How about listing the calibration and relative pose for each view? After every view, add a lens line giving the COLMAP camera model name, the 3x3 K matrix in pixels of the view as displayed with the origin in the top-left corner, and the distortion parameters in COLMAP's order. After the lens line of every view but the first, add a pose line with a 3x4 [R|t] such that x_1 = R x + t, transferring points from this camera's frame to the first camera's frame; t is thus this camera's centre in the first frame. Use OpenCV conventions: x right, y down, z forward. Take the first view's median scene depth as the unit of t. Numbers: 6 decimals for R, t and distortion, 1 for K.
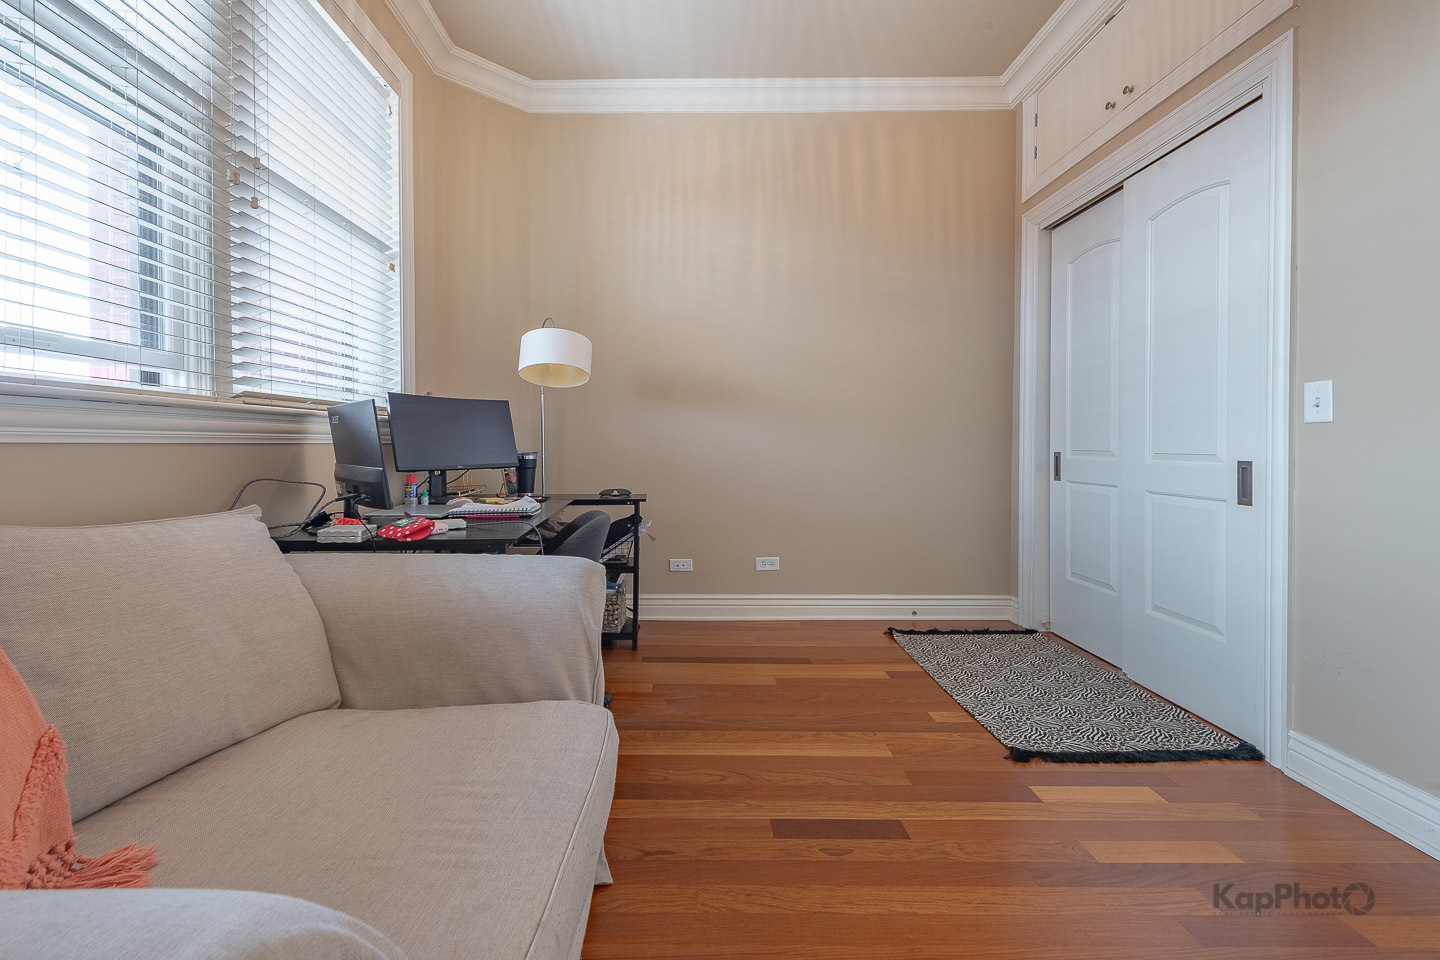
lens RADIAL K [[597.6, 0, 678.8], [0, 597.6, 446.7], [0, 0, 1]] dist [0.009373, -0.002210]
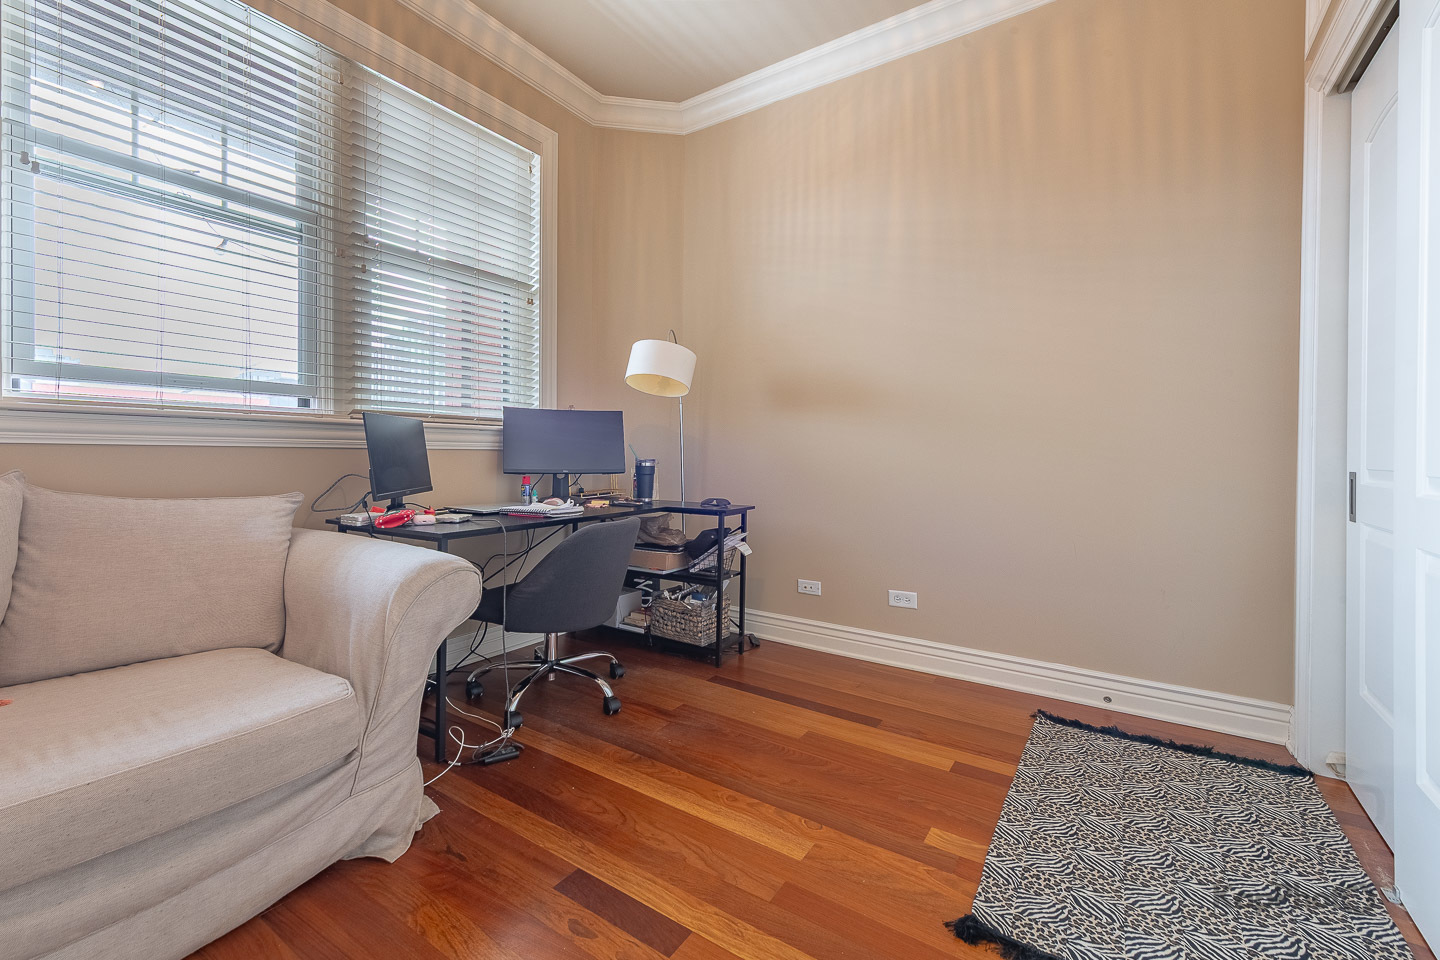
lens RADIAL K [[597.6, 0, 720.3], [0, 597.6, 453.4], [0, 0, 1]] dist [0.009373, -0.002210]
pose [[0.843264, 0.008324, -0.537436, 0.448889], [-0.012263, 0.999918, -0.003754, 0.000526], [0.537360, 0.009756, 0.843296, 0.194524]]
